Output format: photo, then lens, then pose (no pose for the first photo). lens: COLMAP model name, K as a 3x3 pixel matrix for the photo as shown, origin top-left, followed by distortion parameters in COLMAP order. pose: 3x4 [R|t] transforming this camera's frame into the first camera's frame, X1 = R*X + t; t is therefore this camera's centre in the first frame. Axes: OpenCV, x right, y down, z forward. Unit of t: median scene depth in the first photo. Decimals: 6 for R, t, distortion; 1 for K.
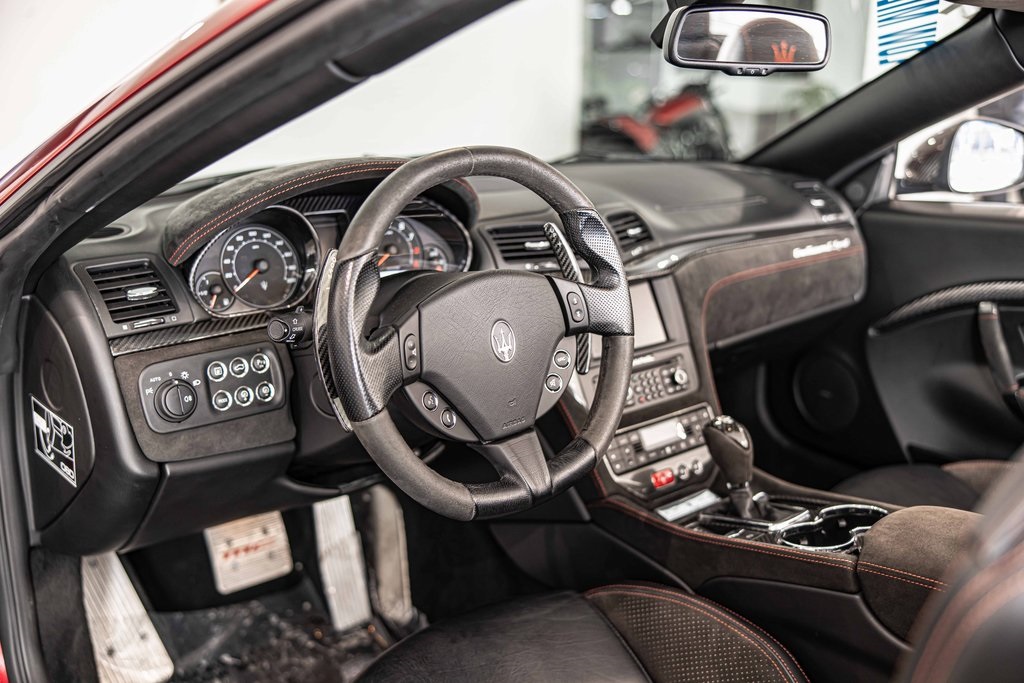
lens RADIAL K [[1098.0, 0, 512.0], [0, 1098.0, 341.5], [0, 0, 1]] dist [-0.003153, -0.019011]
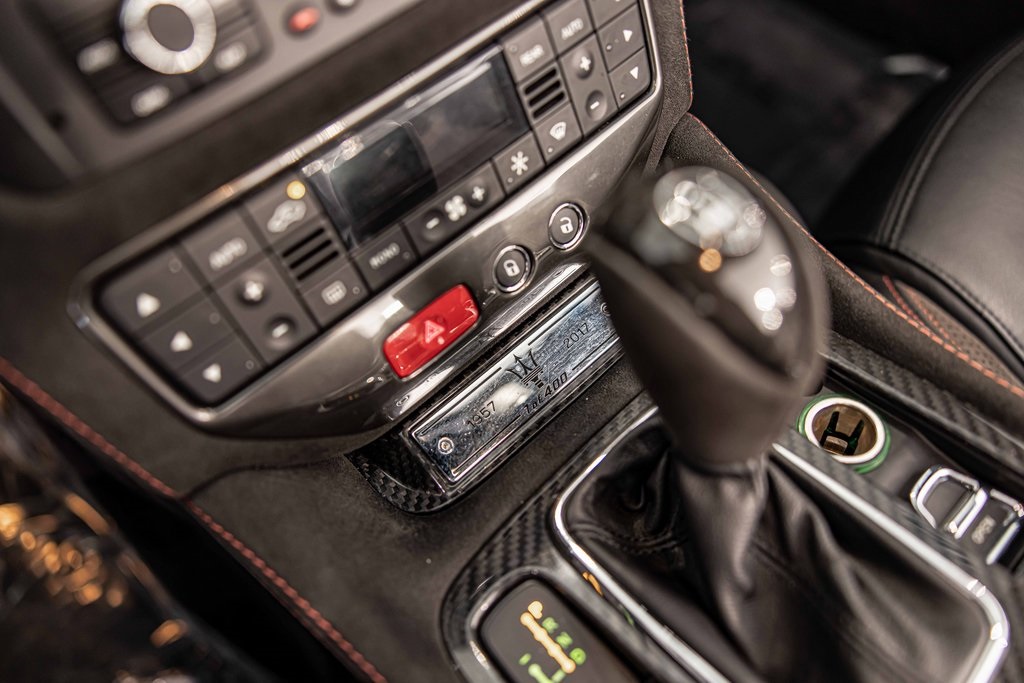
lens RADIAL K [[748.8, 0, 507.5], [0, 748.8, 334.2], [0, 0, 1]] dist [-0.000465, 0.000302]
pose [[0.999079, -0.039724, 0.016224, 0.153256], [0.016027, 0.696200, 0.717669, -0.004713], [-0.039804, -0.716748, 0.696195, 0.874649]]
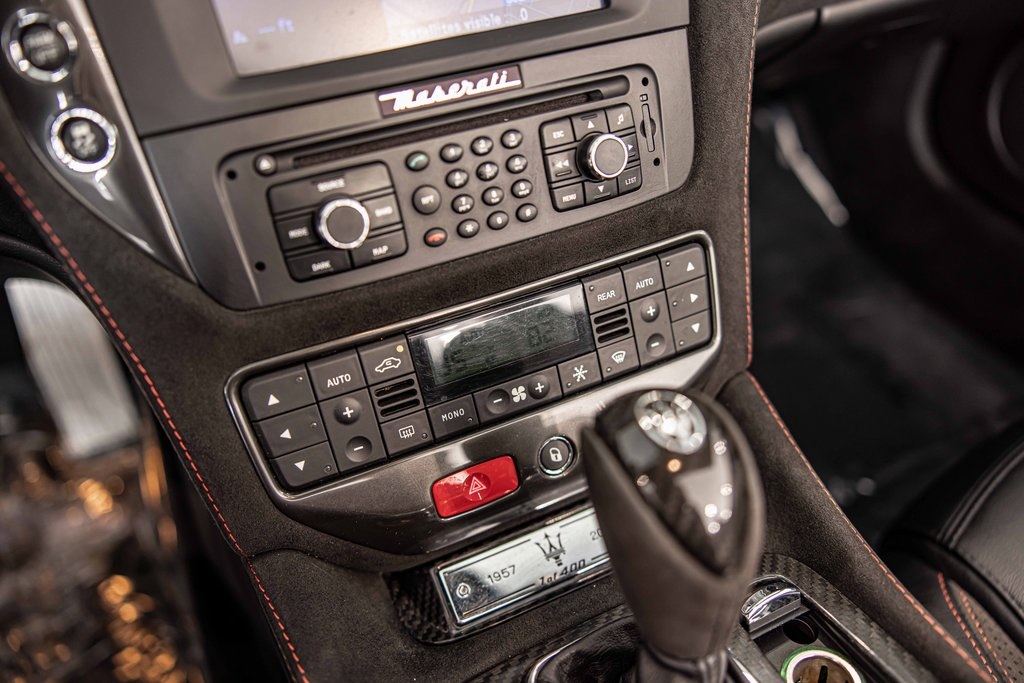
lens RADIAL K [[751.0, 0, 507.7], [0, 751.0, 340.7], [0, 0, 1]] dist [0.000006, -0.002457]
pose [[0.962231, 0.176413, -0.207341, 0.185435], [-0.056203, 0.873947, 0.482761, -0.020501], [0.266370, -0.452874, 0.850854, 0.835494]]
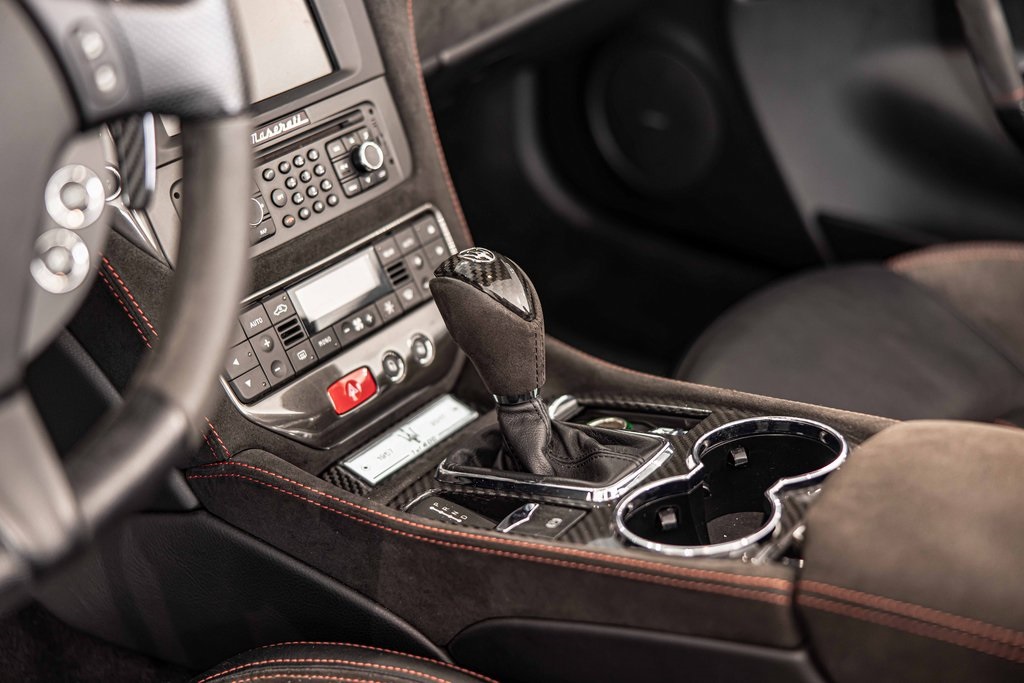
lens RADIAL K [[1854.8, 0, 512.0], [0, 1854.8, 341.5], [0, 0, 1]] dist [0.013095, 0.032515]
pose [[0.970069, -0.109552, 0.216713, 0.038621], [0.062657, 0.975153, 0.212486, -0.053115], [-0.234607, -0.192548, 0.952830, 0.263038]]
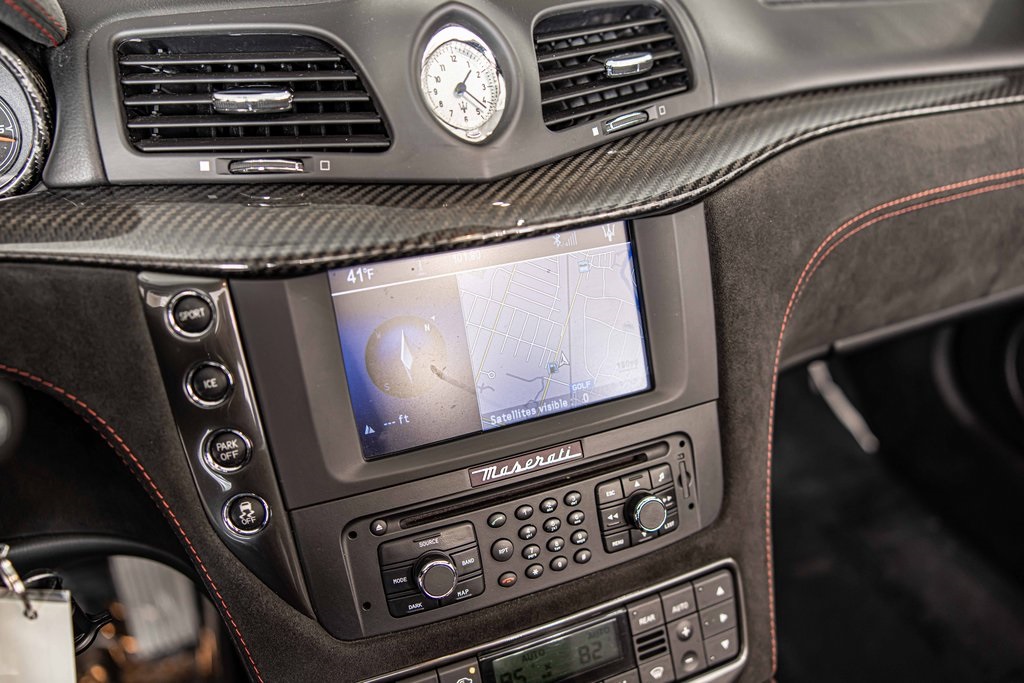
lens RADIAL K [[761.7, 0, 509.1], [0, 761.7, 341.0], [0, 0, 1]] dist [0.000995, 0.002333]
pose [[0.943029, 0.176133, -0.282266, 0.177267], [-0.080463, 0.943930, 0.320190, -0.100563], [0.322835, -0.279237, 0.904325, 0.810343]]
